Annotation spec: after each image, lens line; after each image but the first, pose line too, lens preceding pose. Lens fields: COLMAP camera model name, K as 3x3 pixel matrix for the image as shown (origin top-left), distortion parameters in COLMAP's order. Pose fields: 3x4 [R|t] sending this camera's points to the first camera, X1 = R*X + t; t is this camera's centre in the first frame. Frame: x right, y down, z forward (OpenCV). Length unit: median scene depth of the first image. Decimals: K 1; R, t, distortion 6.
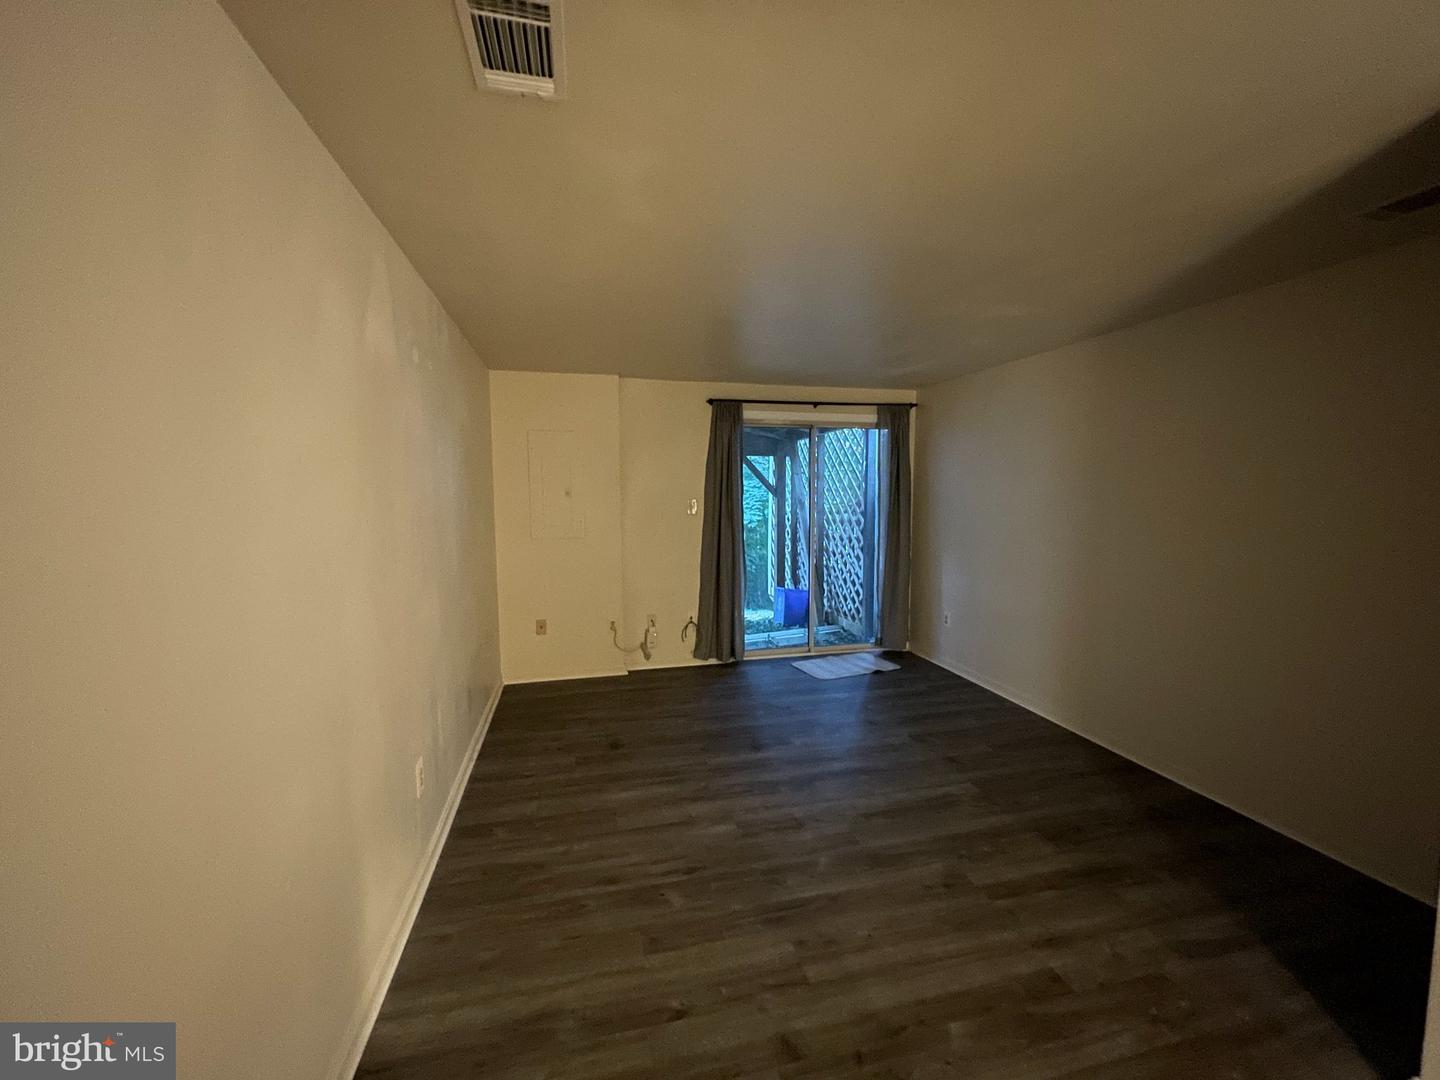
lens RADIAL K [[582.9, 0, 717.7], [0, 582.9, 539.9], [0, 0, 1]] dist [-0.003025, 0.000088]
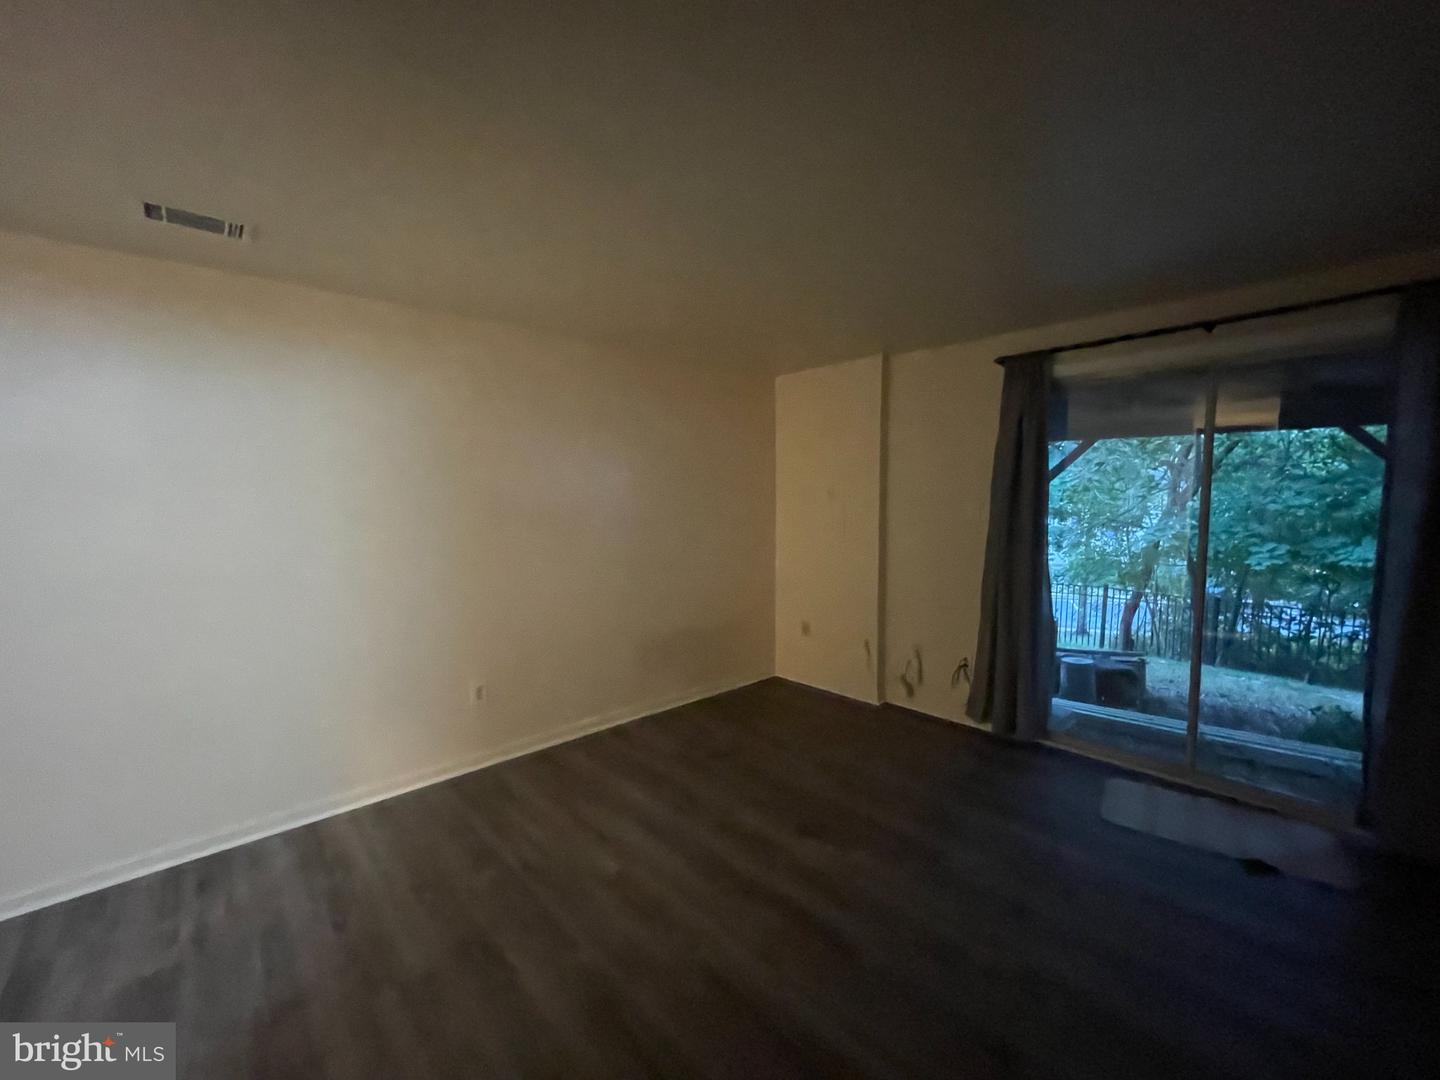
lens RADIAL K [[582.9, 0, 717.1], [0, 582.9, 539.0], [0, 0, 1]] dist [-0.003025, 0.000088]
pose [[0.494560, 0.066876, -0.866567, 0.436486], [-0.073112, 0.996703, 0.035193, -0.022276], [0.866063, 0.045952, 0.497819, 0.357178]]
